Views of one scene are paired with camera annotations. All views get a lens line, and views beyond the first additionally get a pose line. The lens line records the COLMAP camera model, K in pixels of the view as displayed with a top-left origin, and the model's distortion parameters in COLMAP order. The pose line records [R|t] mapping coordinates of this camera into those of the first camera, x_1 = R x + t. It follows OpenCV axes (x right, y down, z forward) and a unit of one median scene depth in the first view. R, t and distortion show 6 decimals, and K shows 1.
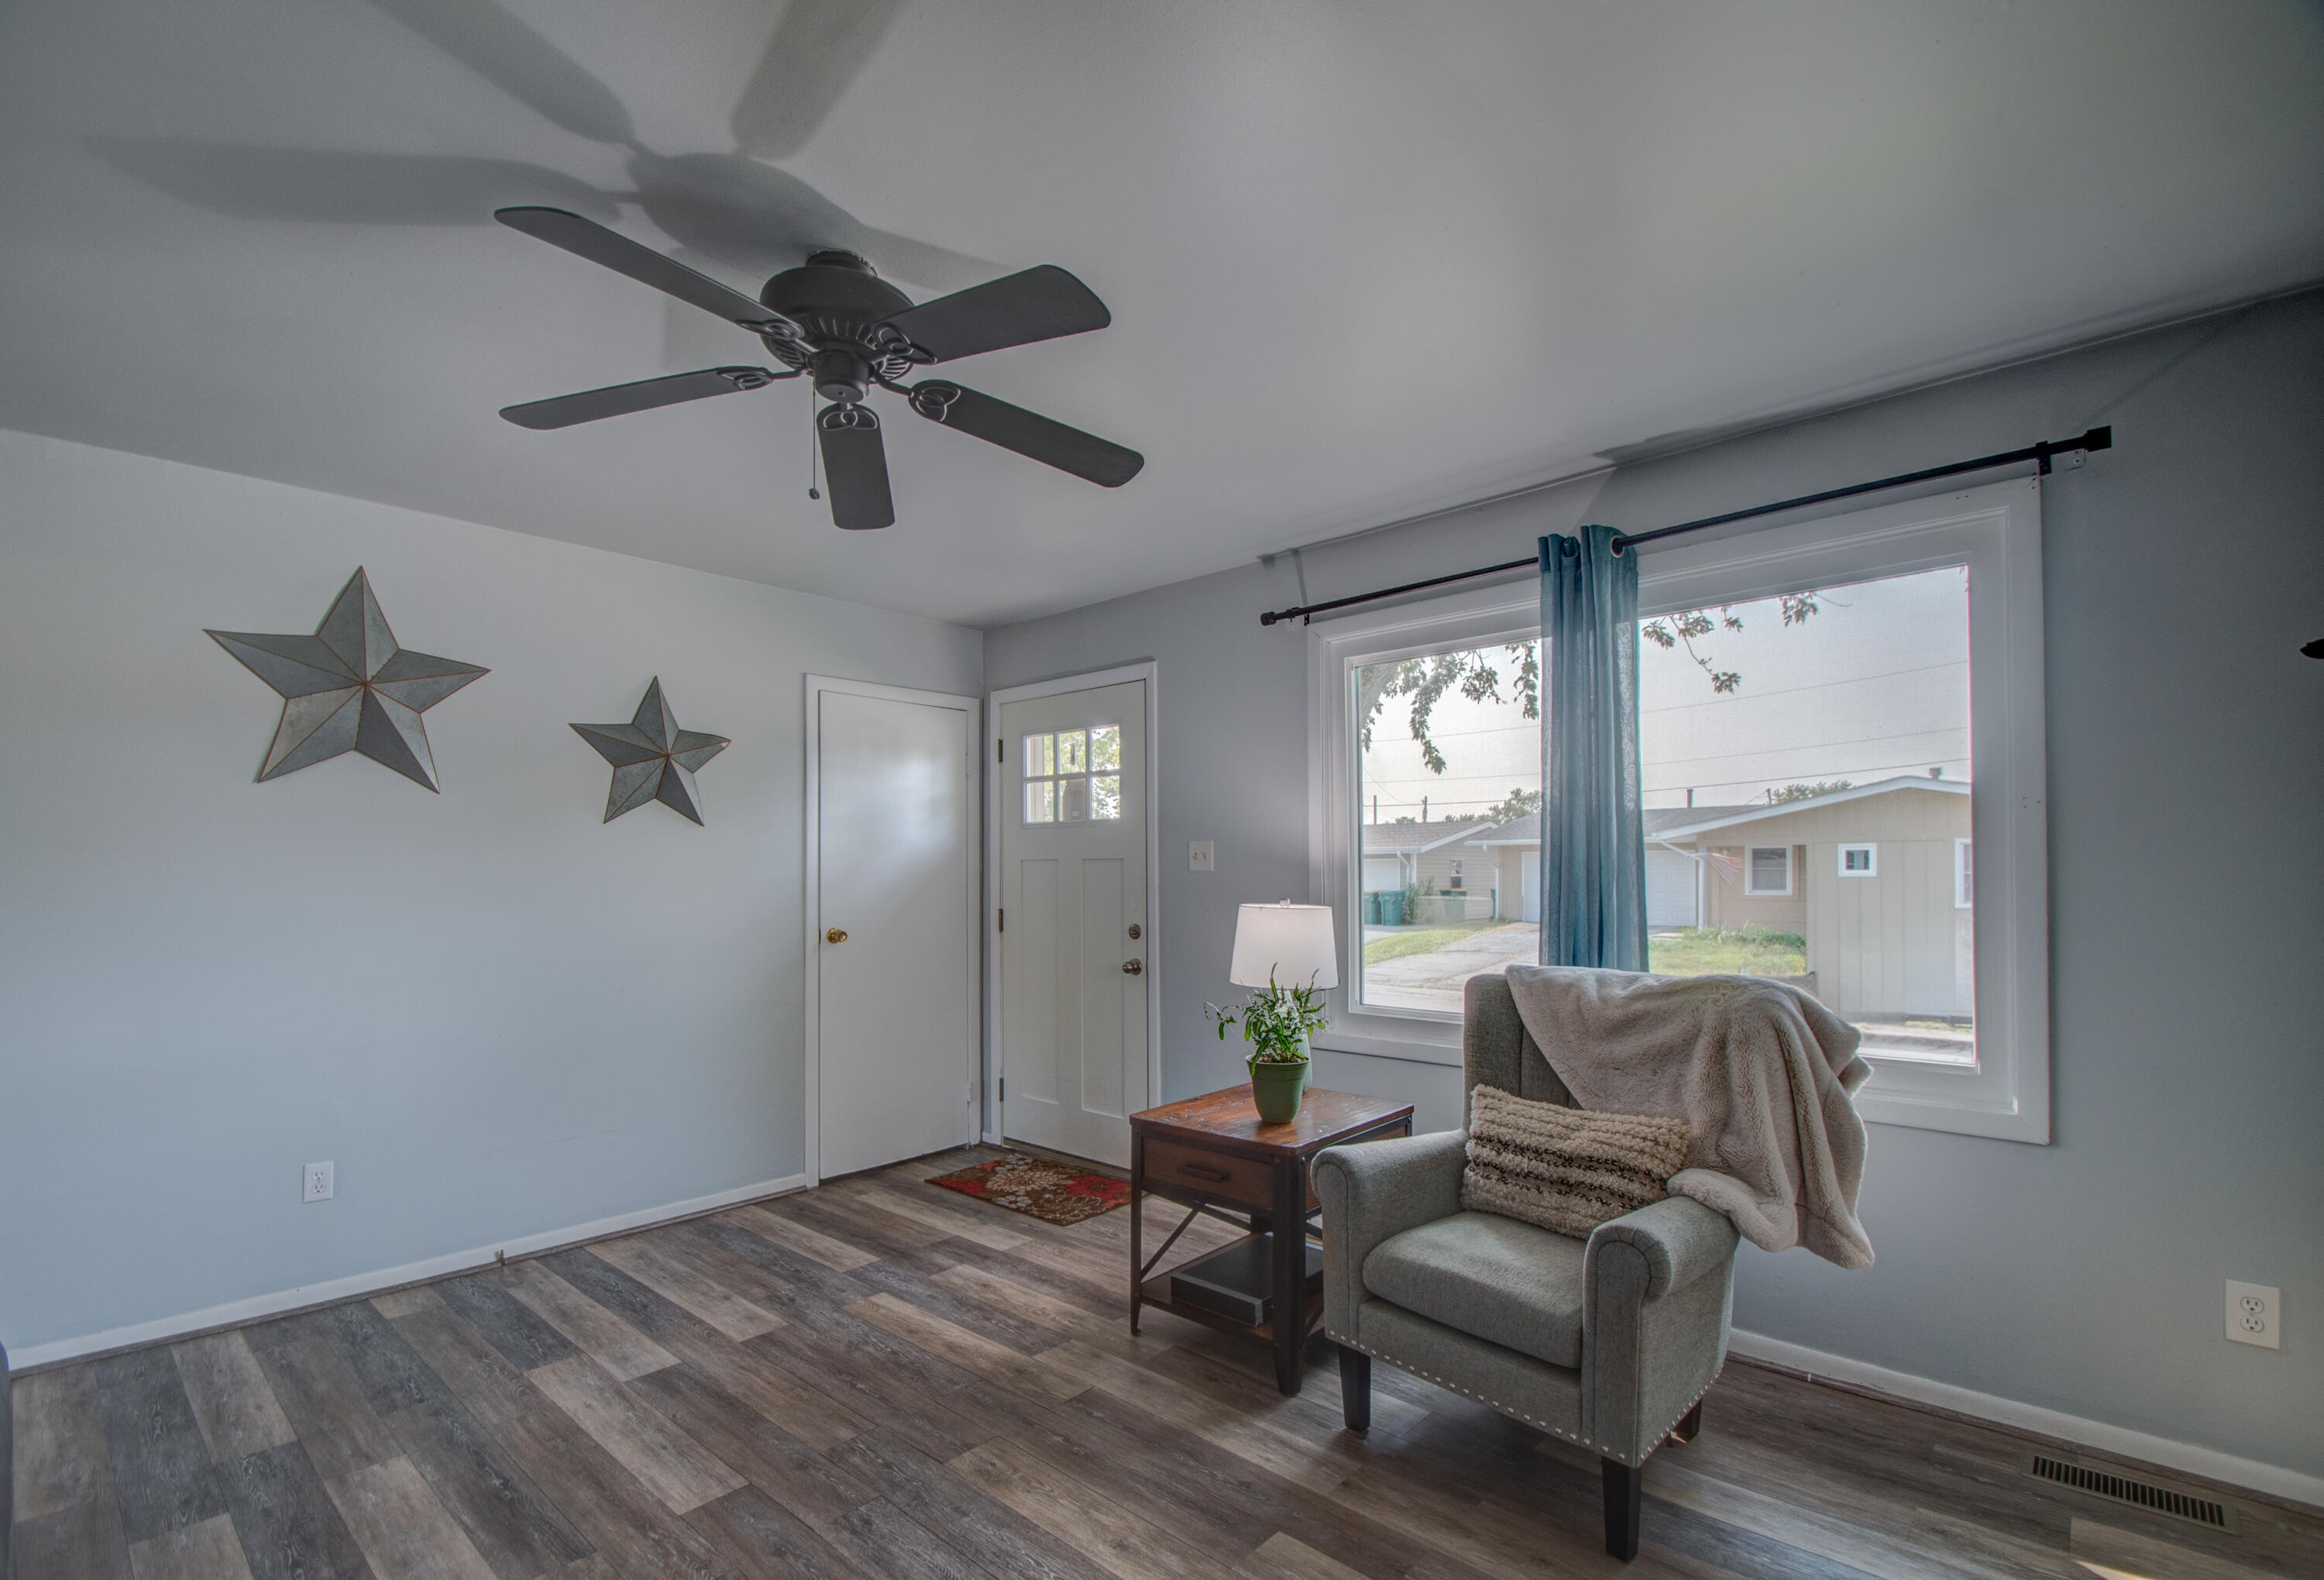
lens RADIAL K [[1053.9, 0, 1166.6], [0, 1053.9, 859.9], [0, 0, 1]] dist [0.002355, -0.000003]
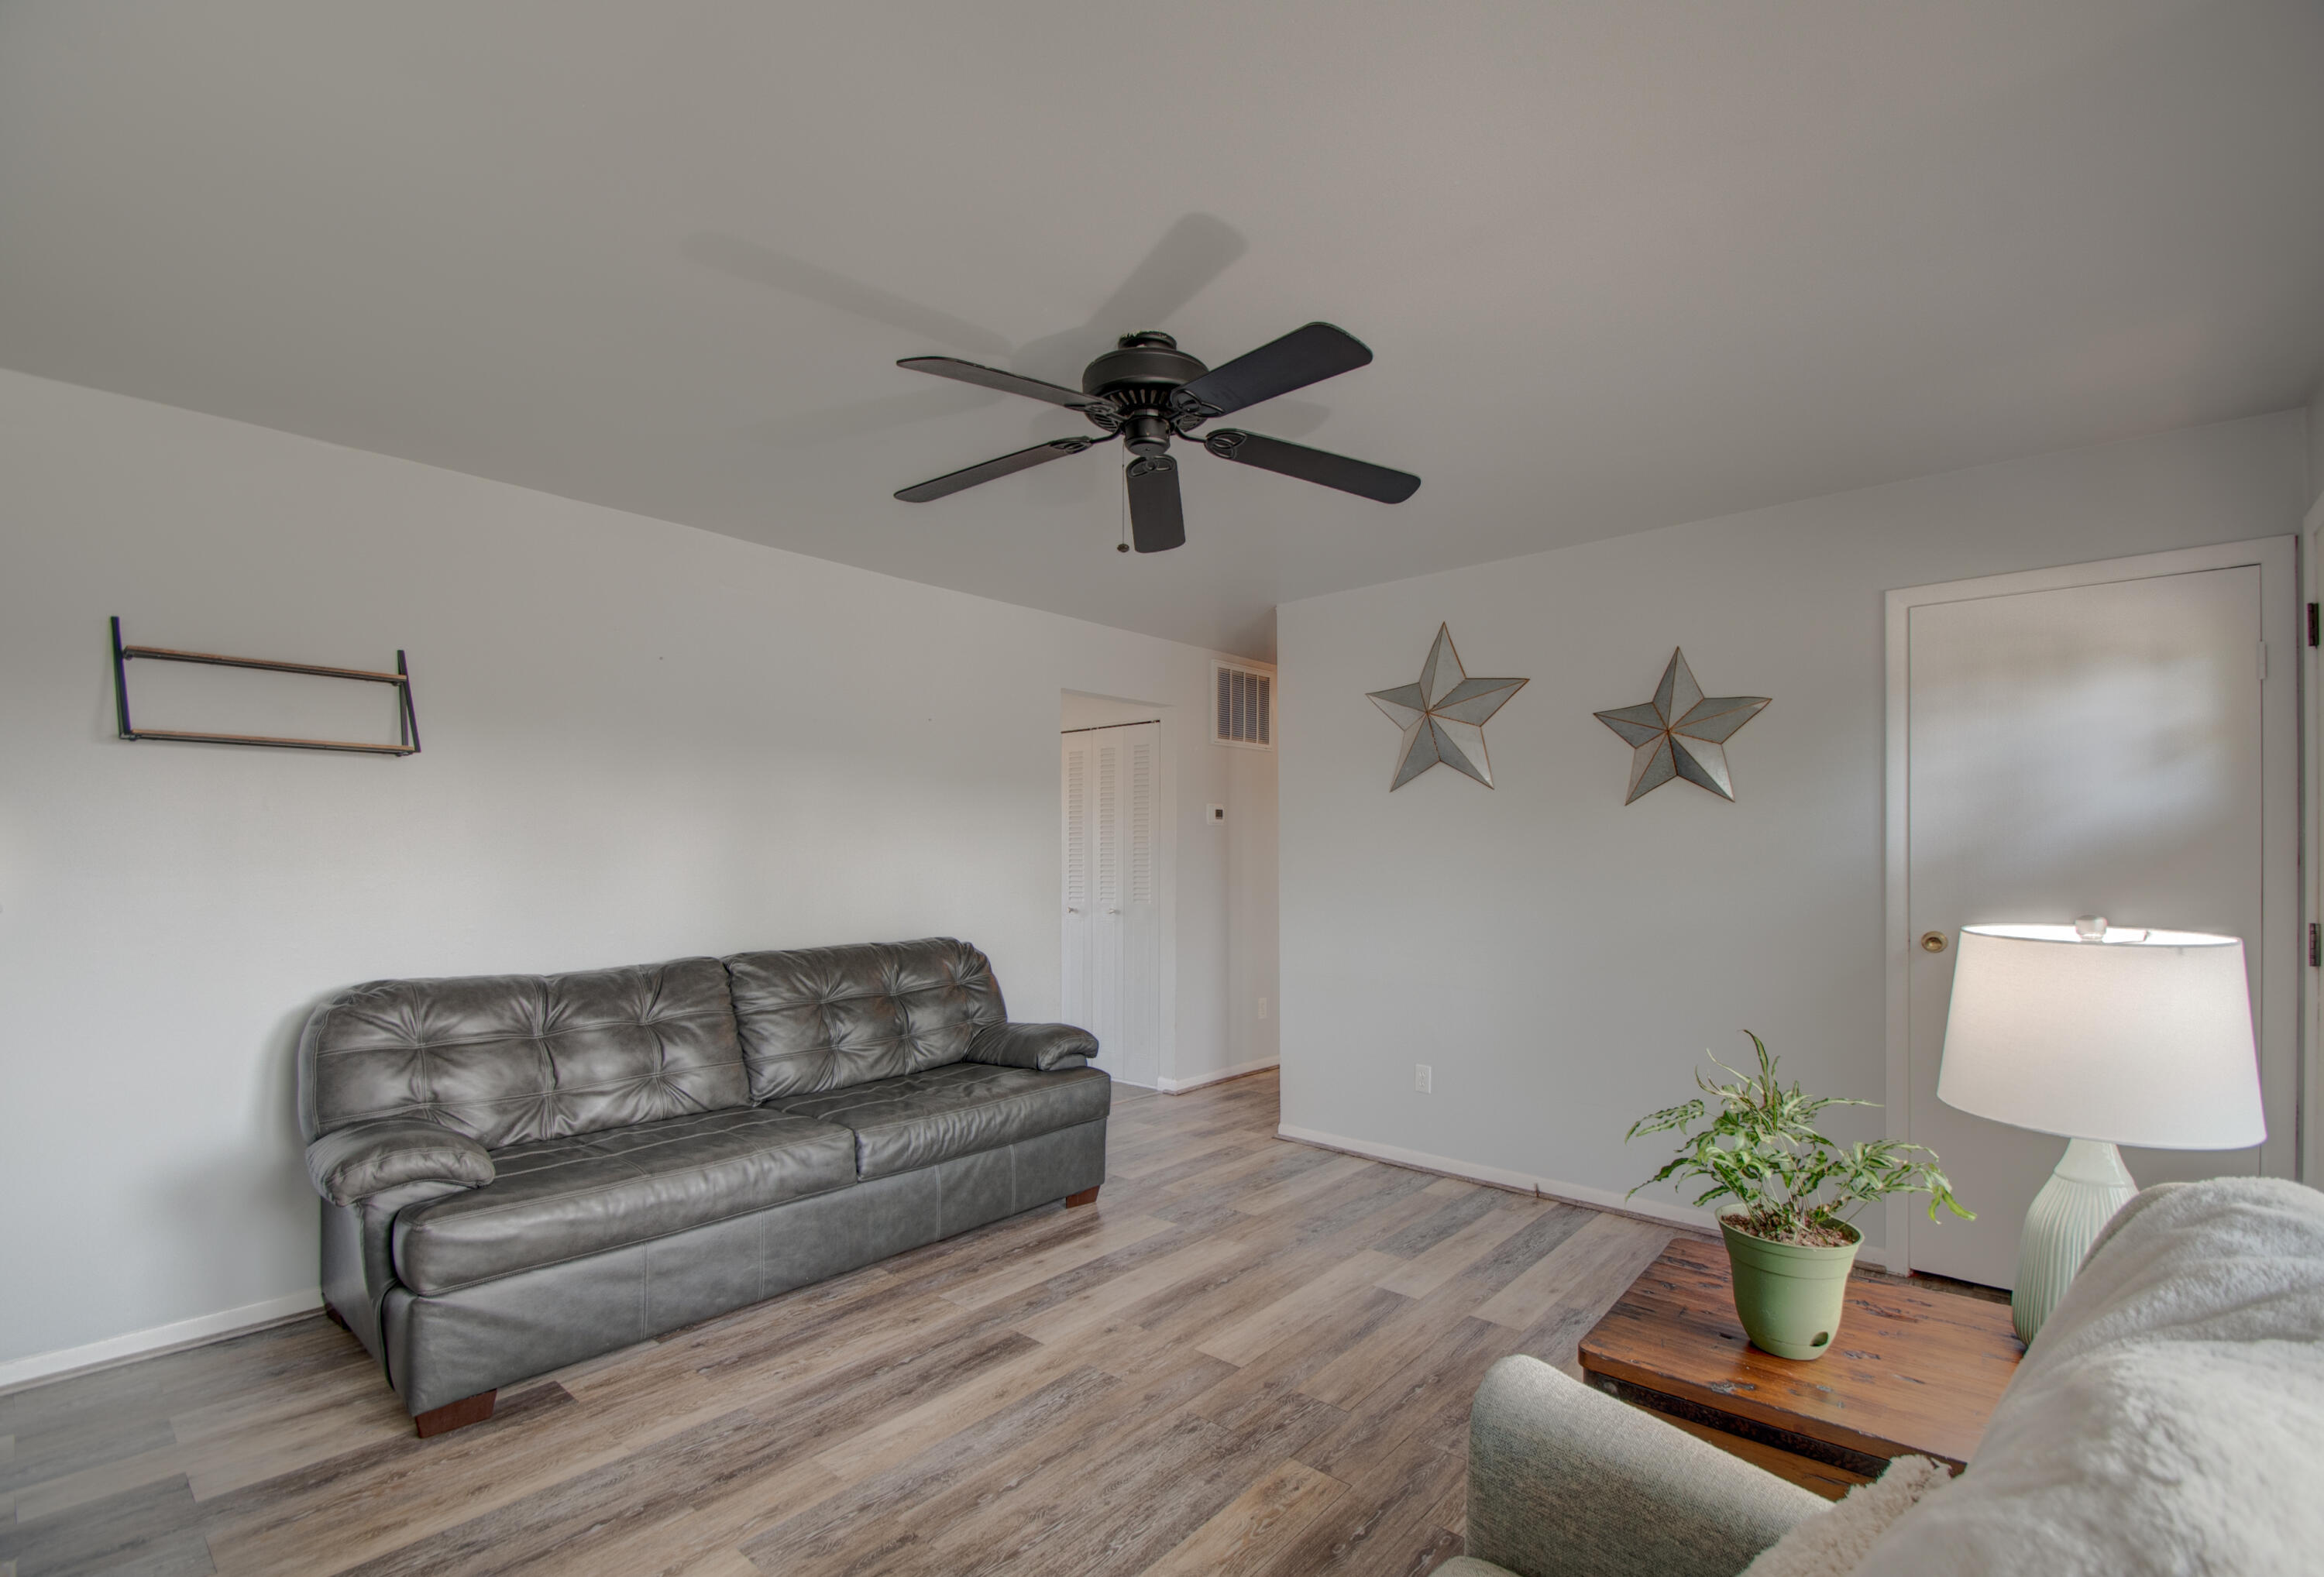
lens RADIAL K [[1053.6, 0, 1166.6], [0, 1053.6, 858.4], [0, 0, 1]] dist [0.002355, -0.000003]
pose [[0.021782, 0.003985, -0.999755, 0.475677], [0.009323, 0.999948, 0.004189, 0.007509], [0.999719, -0.009412, 0.021744, 0.543562]]
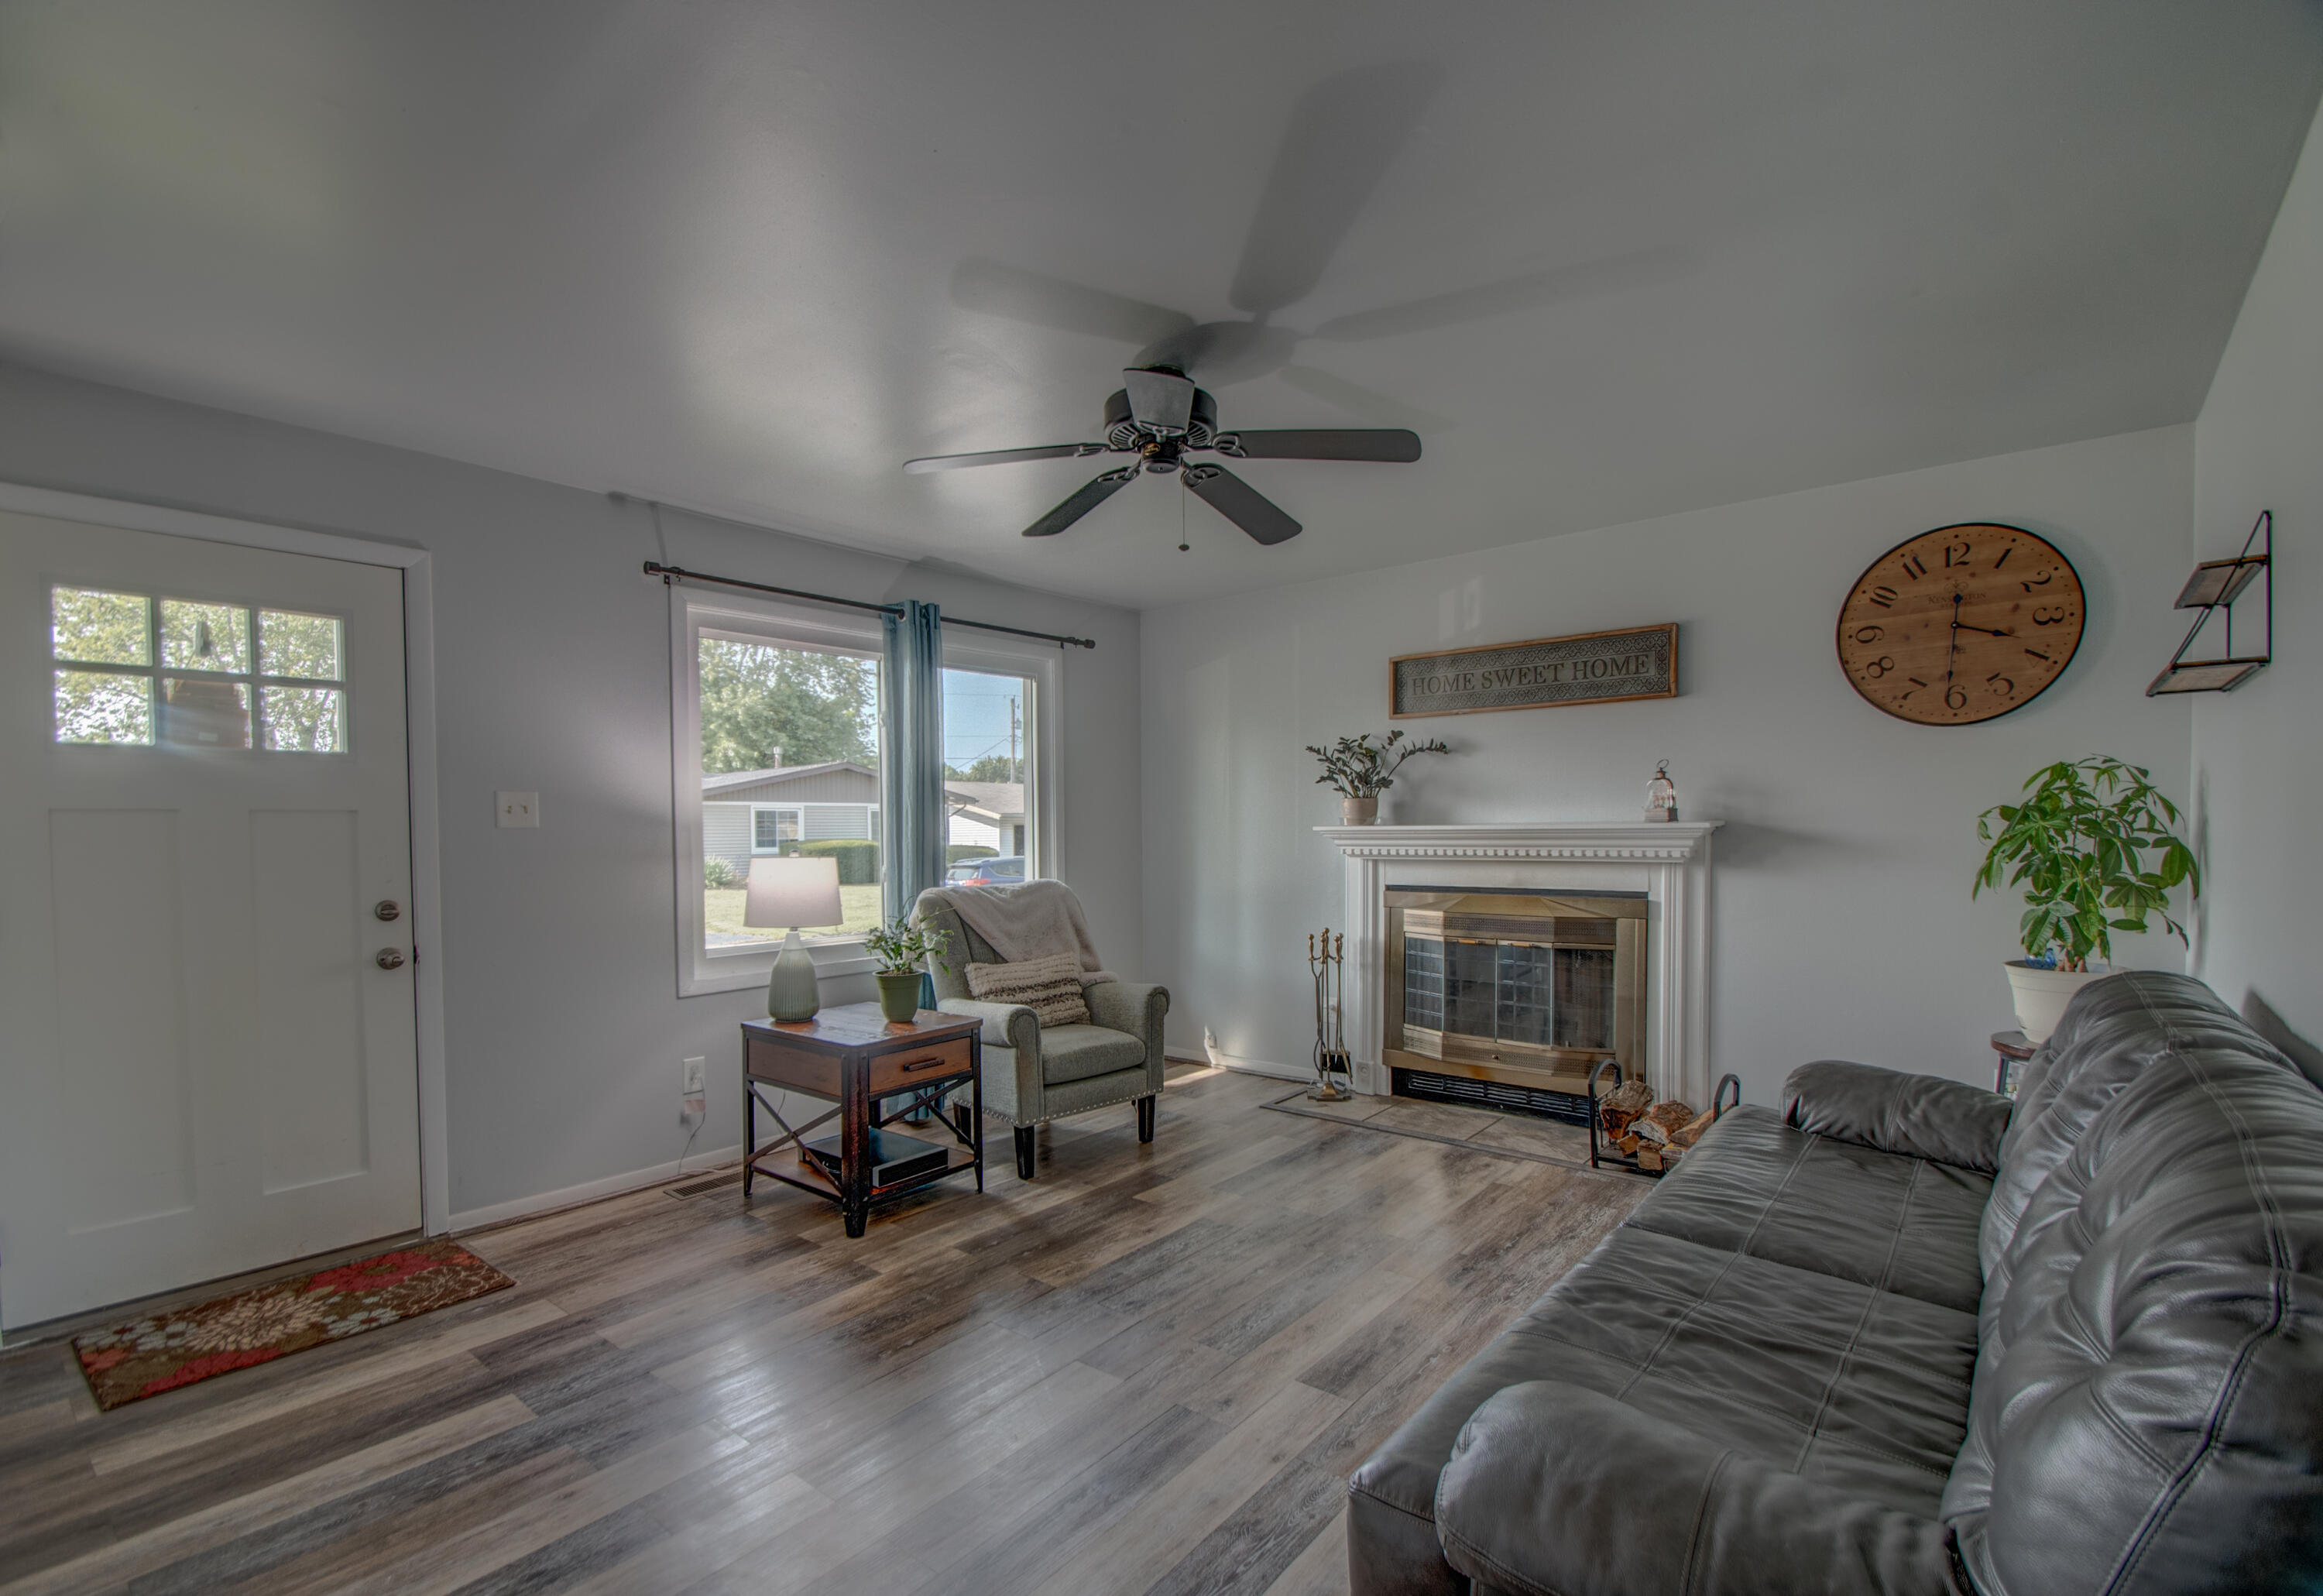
lens RADIAL K [[1054.1, 0, 1158.0], [0, 1054.1, 859.1], [0, 0, 1]] dist [-0.001121, -0.000312]
pose [[-0.056842, -0.027768, 0.997997, -0.925208], [-0.003961, 0.999612, 0.027588, 0.011298], [-0.998375, -0.002384, -0.056930, 0.595045]]
